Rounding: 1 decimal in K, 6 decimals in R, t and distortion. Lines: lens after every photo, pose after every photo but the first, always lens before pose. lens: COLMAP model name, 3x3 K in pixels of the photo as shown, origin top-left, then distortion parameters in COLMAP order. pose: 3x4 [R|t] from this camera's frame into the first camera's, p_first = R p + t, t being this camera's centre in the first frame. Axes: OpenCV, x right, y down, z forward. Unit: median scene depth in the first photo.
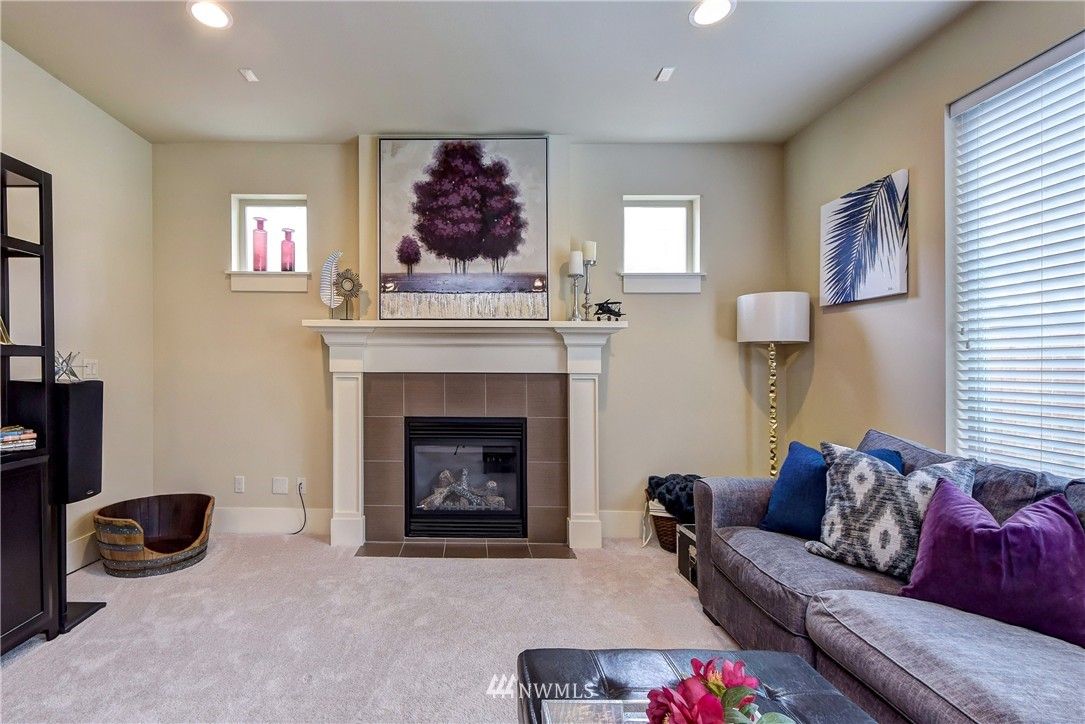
lens RADIAL K [[493.0, 0, 549.2], [0, 493.0, 358.9], [0, 0, 1]] dist [0.000705, 0.000568]
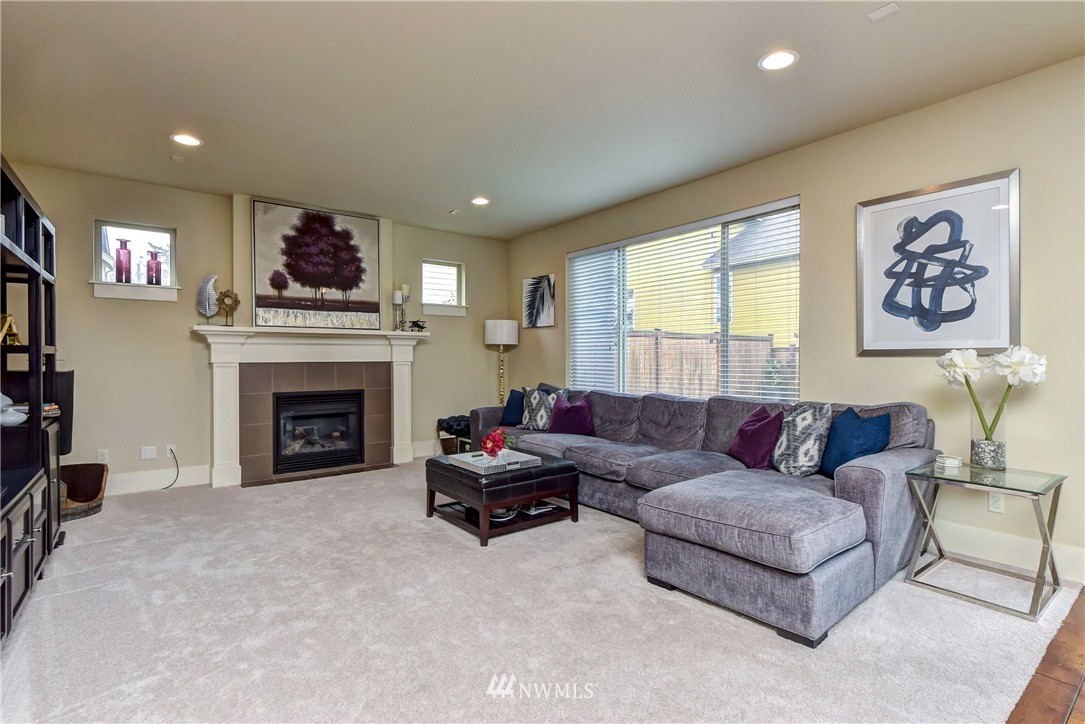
lens RADIAL K [[518.3, 0, 540.0], [0, 518.3, 355.7], [0, 0, 1]] dist [-0.001261, -0.000163]
pose [[0.865379, -0.005965, 0.501082, -0.407863], [-0.000596, 0.999916, 0.012932, -0.013867], [-0.501117, -0.011490, 0.865303, -0.782844]]
